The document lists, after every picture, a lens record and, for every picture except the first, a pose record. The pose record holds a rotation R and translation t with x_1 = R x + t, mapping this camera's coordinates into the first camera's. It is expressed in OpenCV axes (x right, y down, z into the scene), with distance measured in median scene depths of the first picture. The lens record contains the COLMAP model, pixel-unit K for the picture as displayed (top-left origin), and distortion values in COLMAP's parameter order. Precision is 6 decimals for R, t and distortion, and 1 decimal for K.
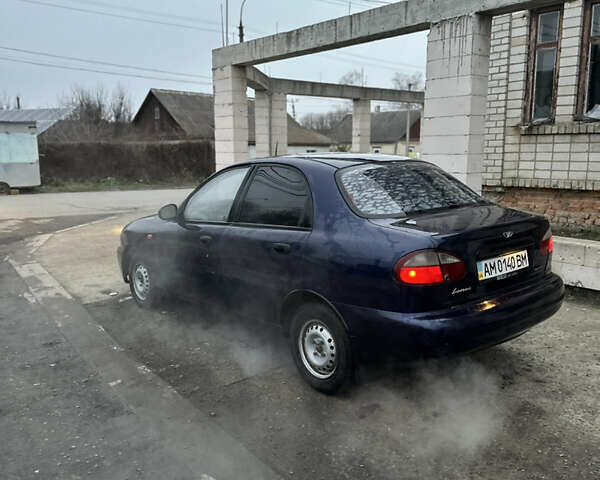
lens RADIAL K [[552.8, 0, 318.2], [0, 552.8, 267.3], [0, 0, 1]] dist [0.105223, -0.171854]
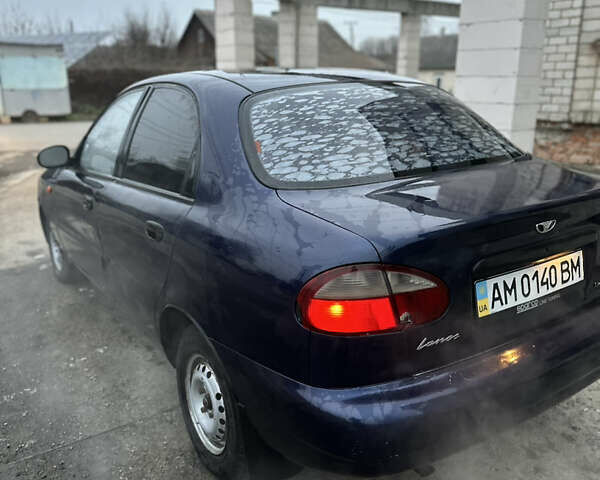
lens RADIAL K [[552.8, 0, 318.2], [0, 552.8, 267.3], [0, 0, 1]] dist [0.105223, -0.171854]
pose [[0.994351, 0.039343, -0.098581, 0.172064], [-0.027443, 0.992481, 0.119287, -0.072878], [0.102533, -0.115907, 0.987954, 0.433727]]
